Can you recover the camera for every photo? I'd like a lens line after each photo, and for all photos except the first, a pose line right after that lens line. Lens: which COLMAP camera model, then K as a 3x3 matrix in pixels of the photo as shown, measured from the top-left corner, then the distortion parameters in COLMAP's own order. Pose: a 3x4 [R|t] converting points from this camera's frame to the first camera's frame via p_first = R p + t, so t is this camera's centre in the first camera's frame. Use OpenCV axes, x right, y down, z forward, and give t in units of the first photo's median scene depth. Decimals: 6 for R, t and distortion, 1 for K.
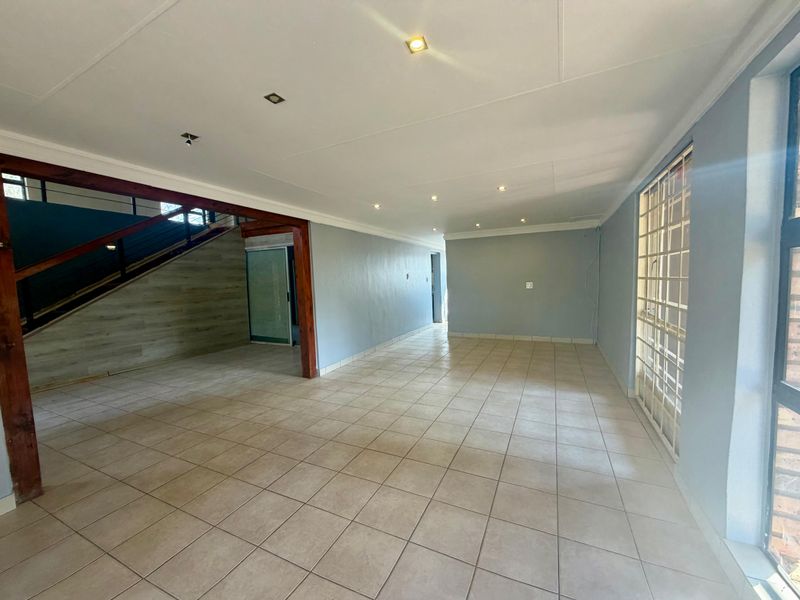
lens RADIAL K [[319.3, 0, 400.0], [0, 319.3, 300.0], [0, 0, 1]] dist [0.000849, 0.000107]
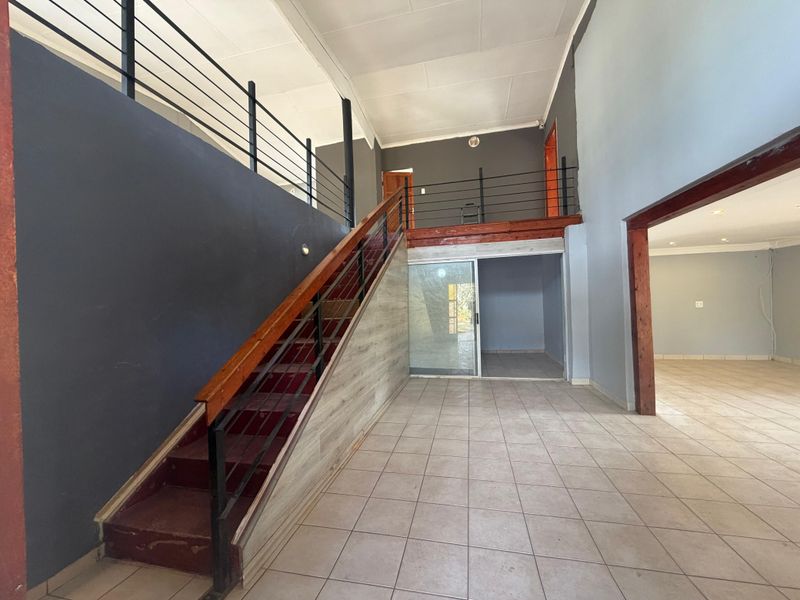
lens RADIAL K [[319.3, 0, 400.0], [0, 319.3, 300.0], [0, 0, 1]] dist [0.000849, 0.000107]
pose [[0.973471, 0.000511, 0.228812, -2.571315], [0.017754, 0.996814, -0.077760, 0.010236], [-0.228122, 0.079759, 0.970360, 0.791393]]
